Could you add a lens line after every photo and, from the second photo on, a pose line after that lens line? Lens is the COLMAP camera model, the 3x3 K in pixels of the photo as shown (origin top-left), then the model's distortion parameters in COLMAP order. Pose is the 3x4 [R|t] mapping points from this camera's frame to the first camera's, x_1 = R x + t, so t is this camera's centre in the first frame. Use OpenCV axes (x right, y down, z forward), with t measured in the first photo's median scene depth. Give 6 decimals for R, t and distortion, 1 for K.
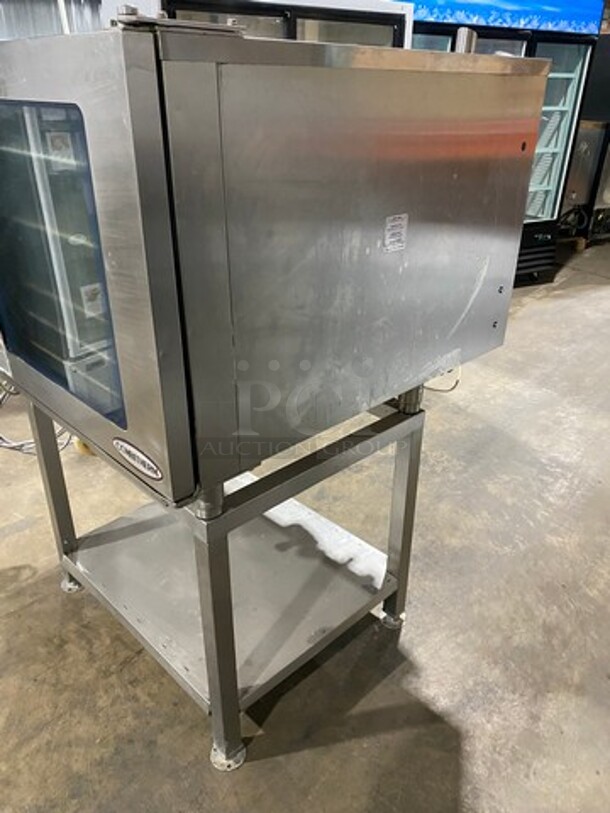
lens RADIAL K [[606.6, 0, 305.0], [0, 606.6, 406.5], [0, 0, 1]] dist [0.002188, 0.004237]
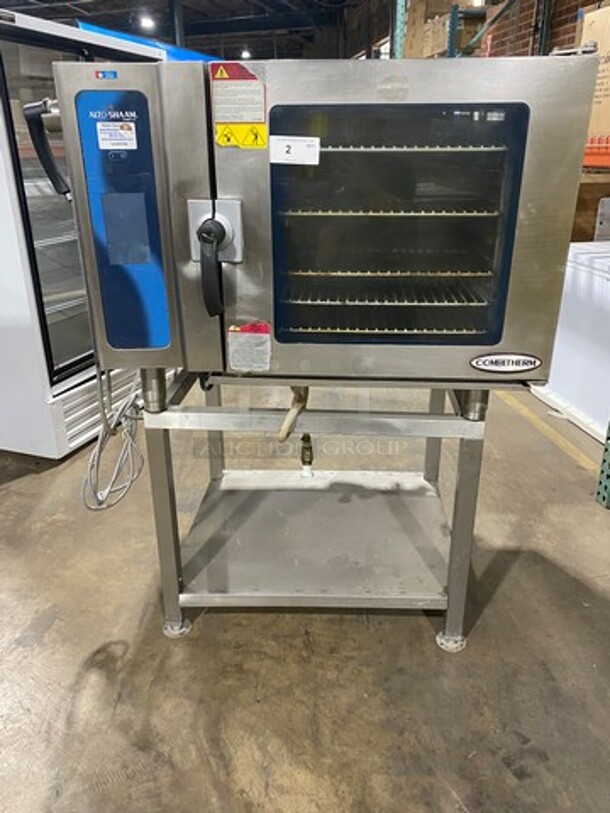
lens RADIAL K [[606.6, 0, 305.0], [0, 606.6, 406.5], [0, 0, 1]] dist [0.002188, 0.004237]
pose [[0.747439, -0.263511, 0.609833, -0.841700], [0.318271, 0.947800, 0.019459, 0.023869], [-0.583128, 0.179548, 0.792291, 0.132861]]
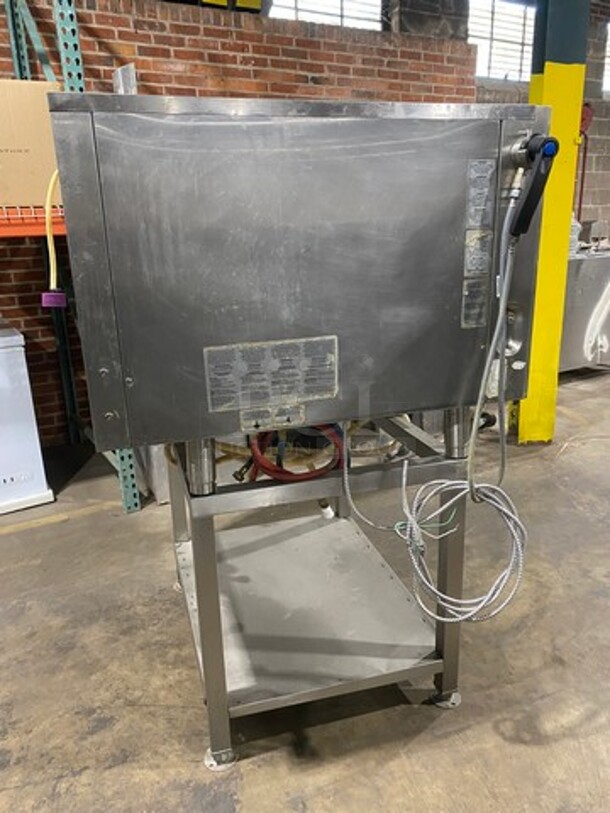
lens RADIAL K [[606.6, 0, 305.0], [0, 606.6, 406.5], [0, 0, 1]] dist [0.002188, 0.004237]
pose [[-0.887495, -0.118274, 0.445380, -0.640501], [0.232755, 0.719100, 0.654767, -0.725301], [-0.397715, 0.684768, -0.610669, 1.581467]]
